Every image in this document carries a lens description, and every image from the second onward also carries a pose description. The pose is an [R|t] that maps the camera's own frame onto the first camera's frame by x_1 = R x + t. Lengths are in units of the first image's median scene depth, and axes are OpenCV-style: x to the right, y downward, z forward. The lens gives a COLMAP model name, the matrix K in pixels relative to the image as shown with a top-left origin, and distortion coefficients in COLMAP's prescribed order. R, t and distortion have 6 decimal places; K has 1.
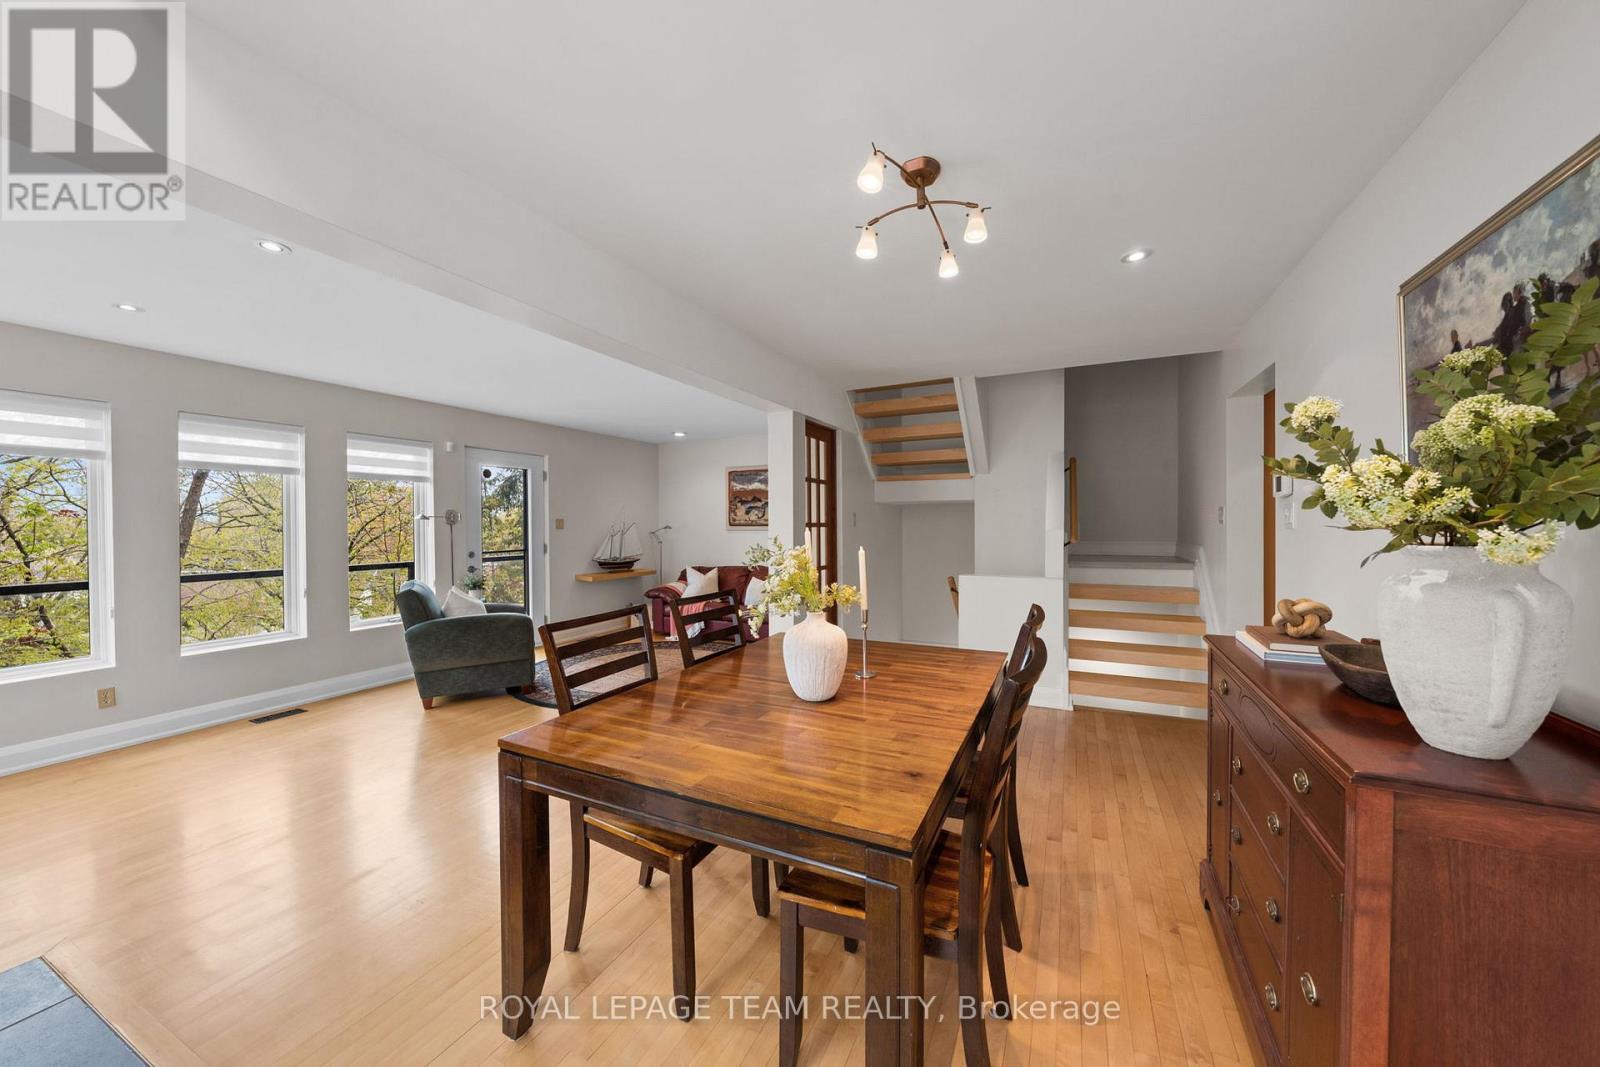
lens RADIAL K [[548.3, 0, 791.5], [0, 548.3, 526.5], [0, 0, 1]] dist [-0.007191, -0.000010]
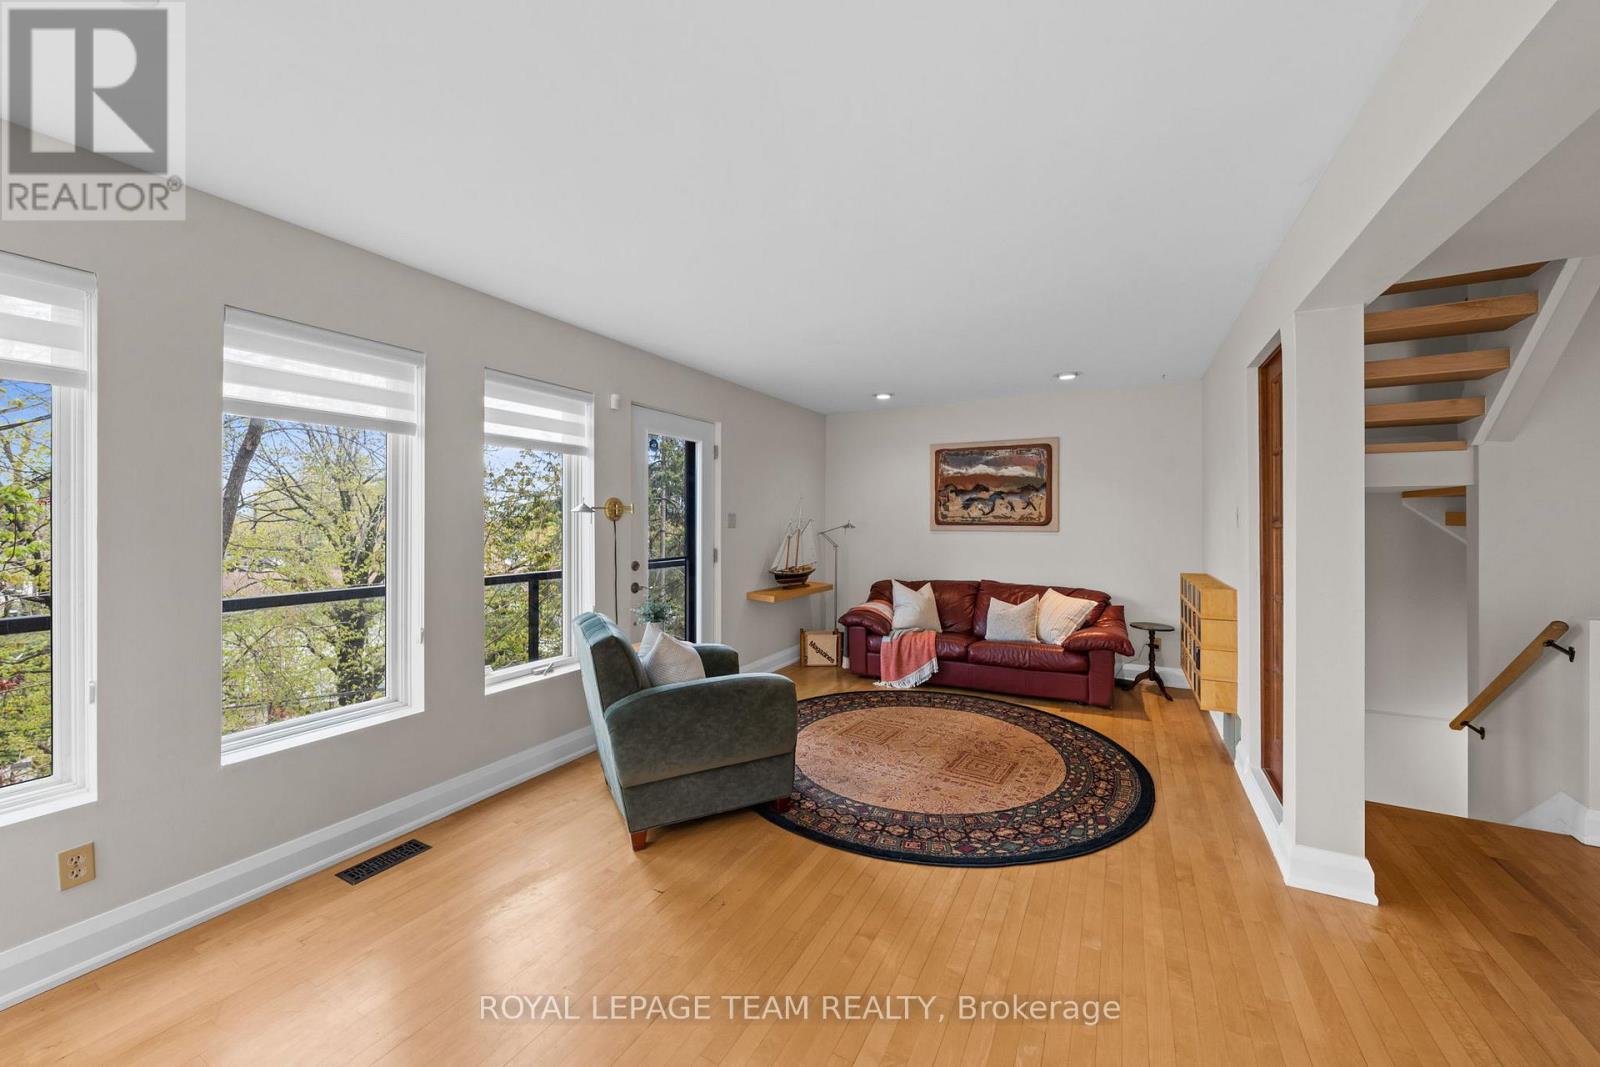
lens RADIAL K [[548.3, 0, 770.2], [0, 548.3, 517.3], [0, 0, 1]] dist [-0.007191, -0.000010]
pose [[0.998757, 0.006253, -0.049448, -0.329487], [-0.006852, 0.999905, -0.011958, -0.000497], [0.049368, 0.012281, 0.998705, 0.288491]]
